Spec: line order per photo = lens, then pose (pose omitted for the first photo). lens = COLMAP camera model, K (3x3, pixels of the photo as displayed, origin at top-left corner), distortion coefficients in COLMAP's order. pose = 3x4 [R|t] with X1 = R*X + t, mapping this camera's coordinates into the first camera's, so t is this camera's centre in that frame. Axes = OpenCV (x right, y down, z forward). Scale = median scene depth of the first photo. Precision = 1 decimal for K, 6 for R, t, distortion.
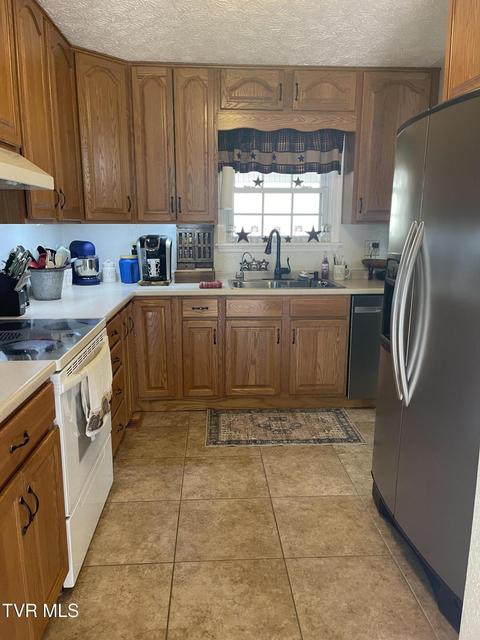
lens RADIAL K [[485.4, 0, 240.0], [0, 485.4, 320.0], [0, 0, 1]] dist [0.073118, -0.088507]
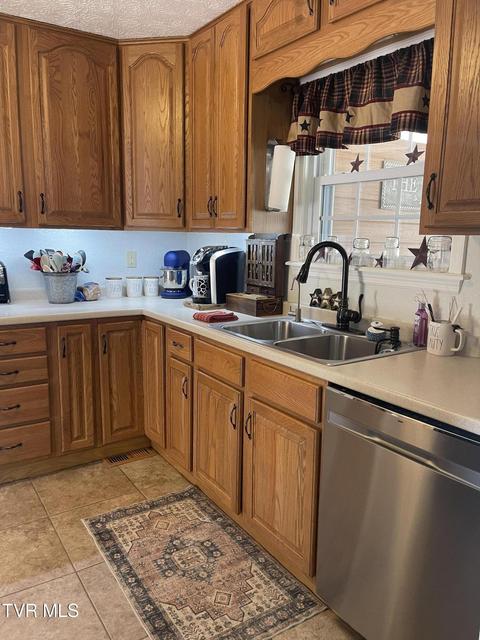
lens RADIAL K [[485.4, 0, 240.0], [0, 485.4, 320.0], [0, 0, 1]] dist [0.073118, -0.088507]
pose [[0.504394, 0.156391, -0.849193, 0.575983], [-0.186789, 0.979937, 0.069523, -0.127333], [0.843028, 0.123553, 0.523486, 0.676888]]
